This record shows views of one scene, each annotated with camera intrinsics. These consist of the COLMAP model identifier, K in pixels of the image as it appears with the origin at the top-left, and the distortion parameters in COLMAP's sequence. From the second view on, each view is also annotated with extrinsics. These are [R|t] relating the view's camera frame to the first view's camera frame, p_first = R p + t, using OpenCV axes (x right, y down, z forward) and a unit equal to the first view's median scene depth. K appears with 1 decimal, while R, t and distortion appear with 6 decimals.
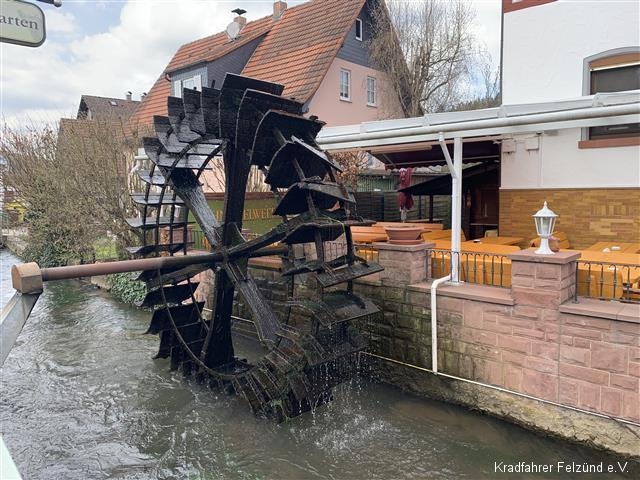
lens RADIAL K [[493.3, 0, 320.0], [0, 493.3, 240.0], [0, 0, 1]] dist [0.003121, 0.000491]
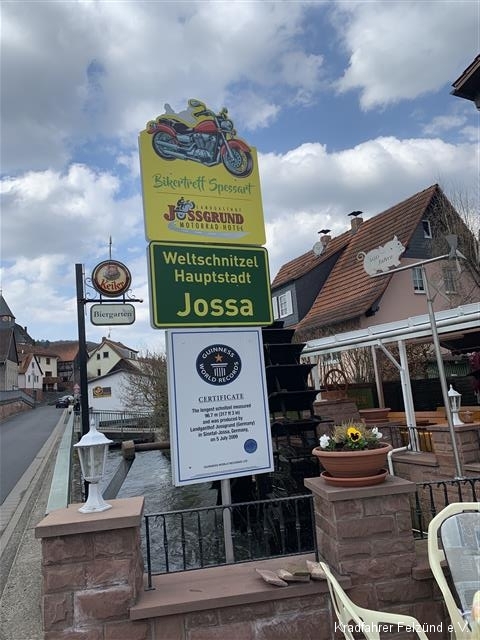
lens RADIAL K [[493.3, 0, 240.0], [0, 493.3, 320.0], [0, 0, 1]] dist [0.003121, 0.000491]
pose [[0.908875, -0.120963, -0.399143, 0.120921], [0.028475, 0.972781, -0.229969, 0.010288], [0.416096, 0.197647, 0.887581, -0.110256]]
